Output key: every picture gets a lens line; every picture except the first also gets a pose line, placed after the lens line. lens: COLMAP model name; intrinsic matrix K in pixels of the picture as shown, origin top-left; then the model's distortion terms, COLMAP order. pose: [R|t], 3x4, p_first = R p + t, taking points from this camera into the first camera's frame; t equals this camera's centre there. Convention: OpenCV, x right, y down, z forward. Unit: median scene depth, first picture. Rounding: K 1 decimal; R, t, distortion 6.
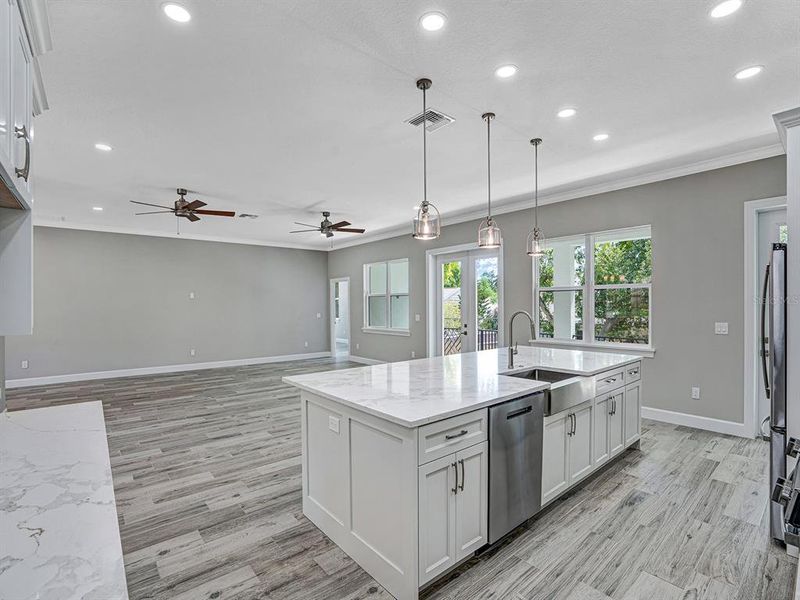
lens RADIAL K [[382.3, 0, 400.0], [0, 382.3, 300.0], [0, 0, 1]] dist [-0.068729, 0.029167]
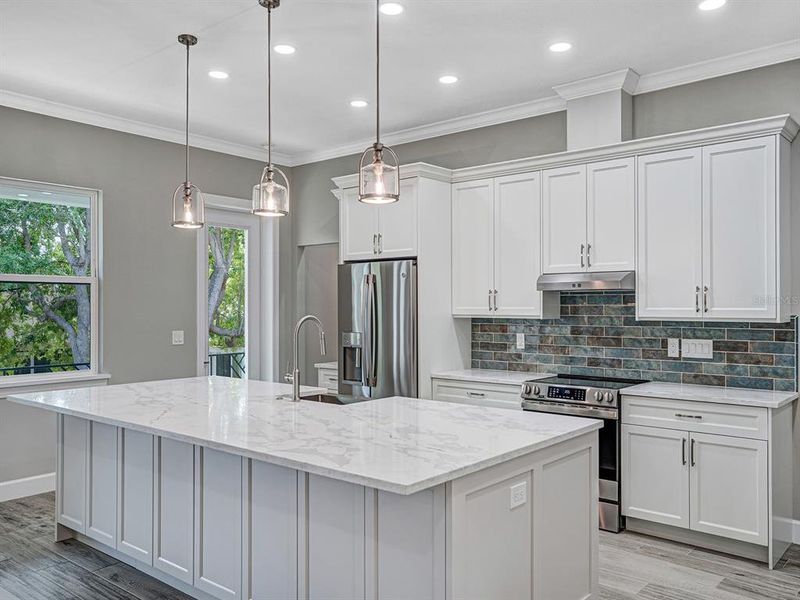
lens RADIAL K [[659.0, 0, 395.2], [0, 659.0, 305.0], [0, 0, 1]] dist [0.064148, -0.003069]
pose [[-0.157240, 0.009135, 0.987518, -0.601286], [-0.009229, 0.999900, -0.010719, 0.013201], [-0.987517, -0.010799, -0.157140, 0.663803]]
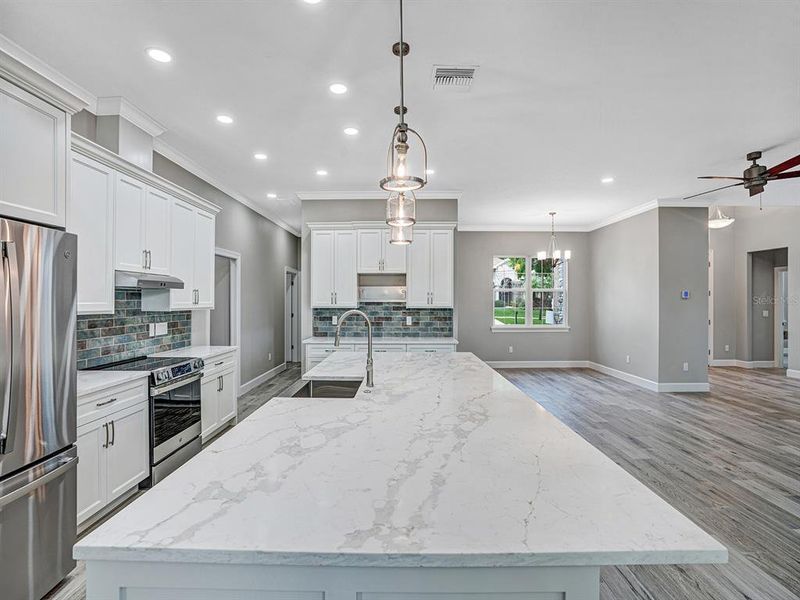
lens RADIAL K [[368.2, 0, 402.4], [0, 368.2, 299.3], [0, 0, 1]] dist [-0.056534, 0.024469]
pose [[-0.649499, 0.001525, -0.760361, 0.527038], [0.009846, 0.999931, -0.006405, 0.006838], [0.760299, -0.011647, -0.649469, 1.003447]]
